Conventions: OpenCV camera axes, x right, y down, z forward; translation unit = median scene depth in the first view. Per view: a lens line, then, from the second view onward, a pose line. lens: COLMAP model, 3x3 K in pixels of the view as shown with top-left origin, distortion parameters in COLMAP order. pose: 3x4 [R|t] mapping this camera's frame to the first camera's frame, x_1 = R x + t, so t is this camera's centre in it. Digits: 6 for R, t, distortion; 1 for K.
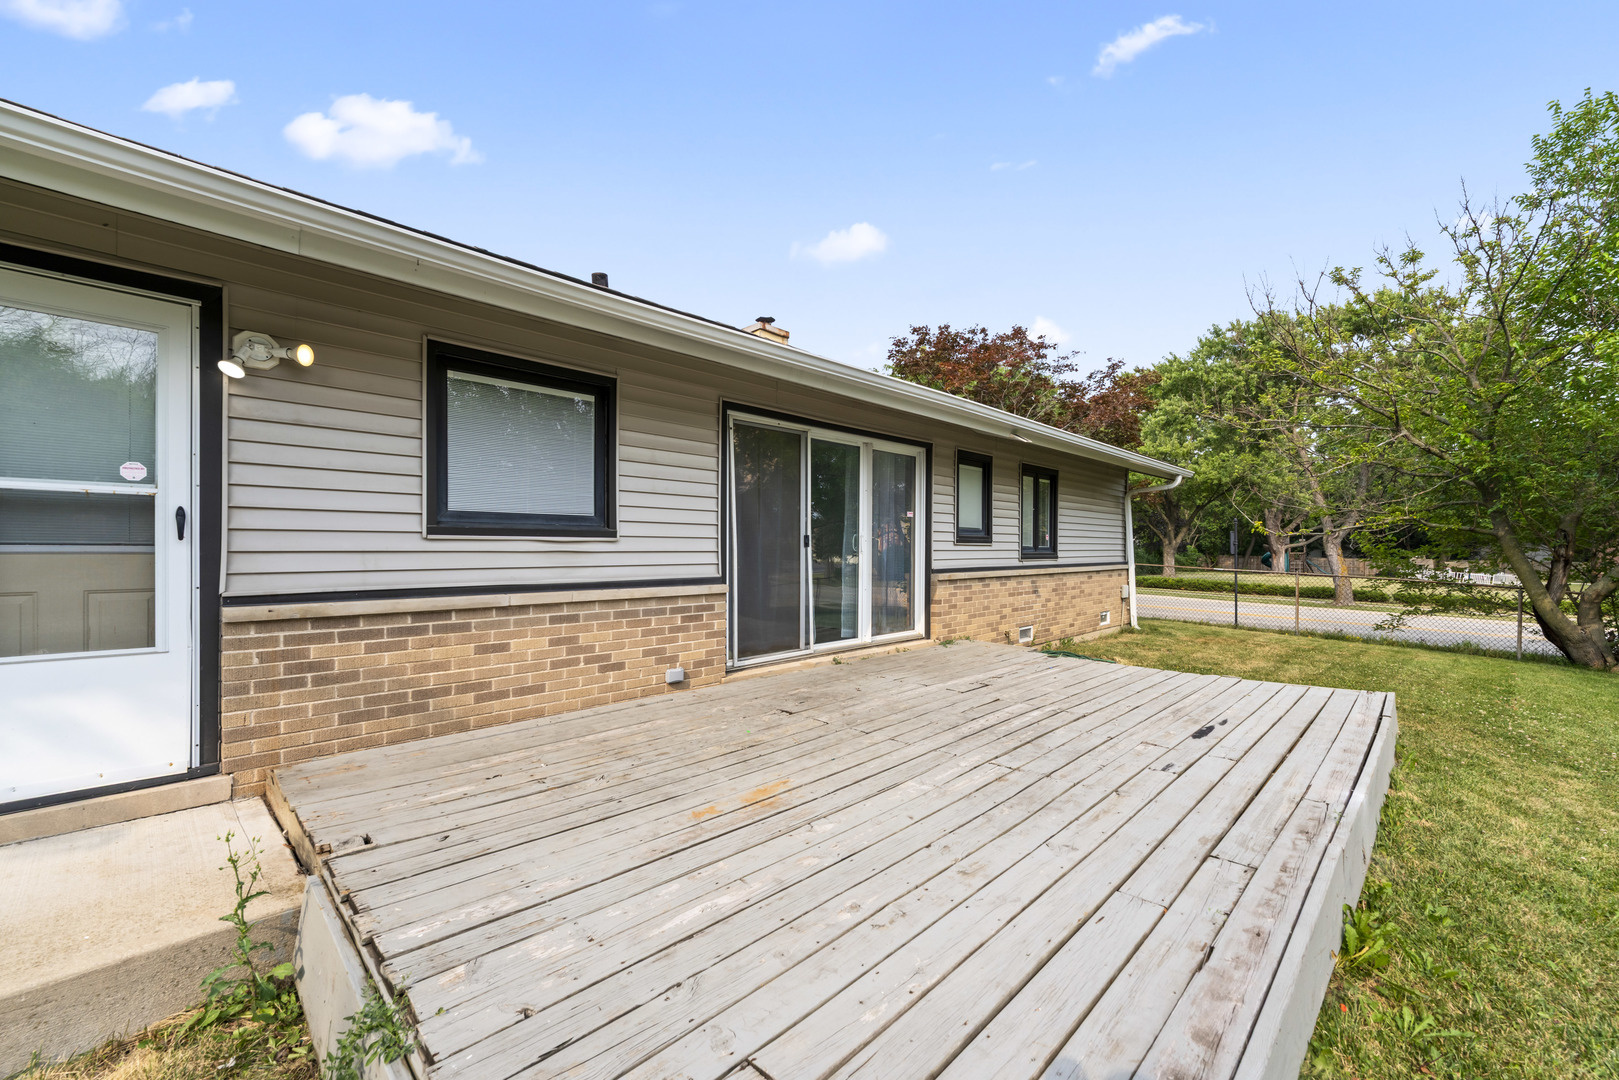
lens RADIAL K [[653.6, 0, 809.2], [0, 653.6, 540.9], [0, 0, 1]] dist [-0.000189, -0.000108]
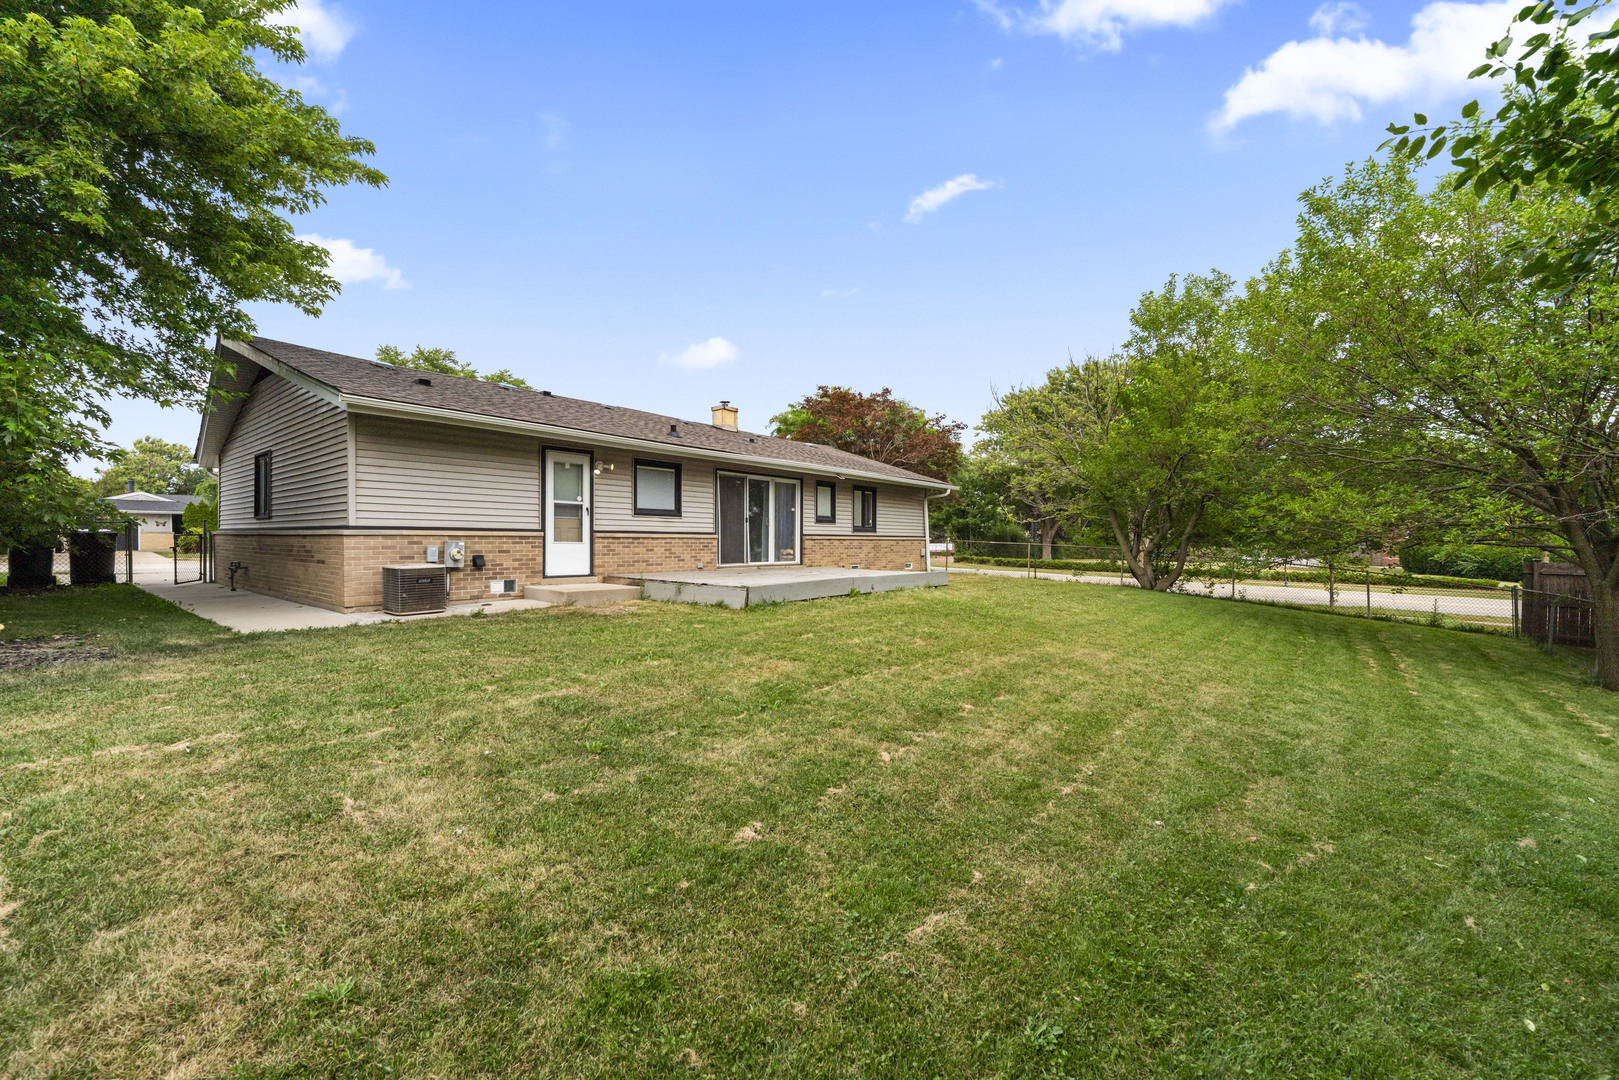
lens RADIAL K [[653.6, 0, 812.2], [0, 653.6, 540.9], [0, 0, 1]] dist [-0.000189, -0.000108]
pose [[0.995592, -0.011229, 0.093112, 0.011316], [0.011276, 0.999936, 0.000018, 0.074181], [-0.093106, 0.001032, 0.995656, -1.359564]]
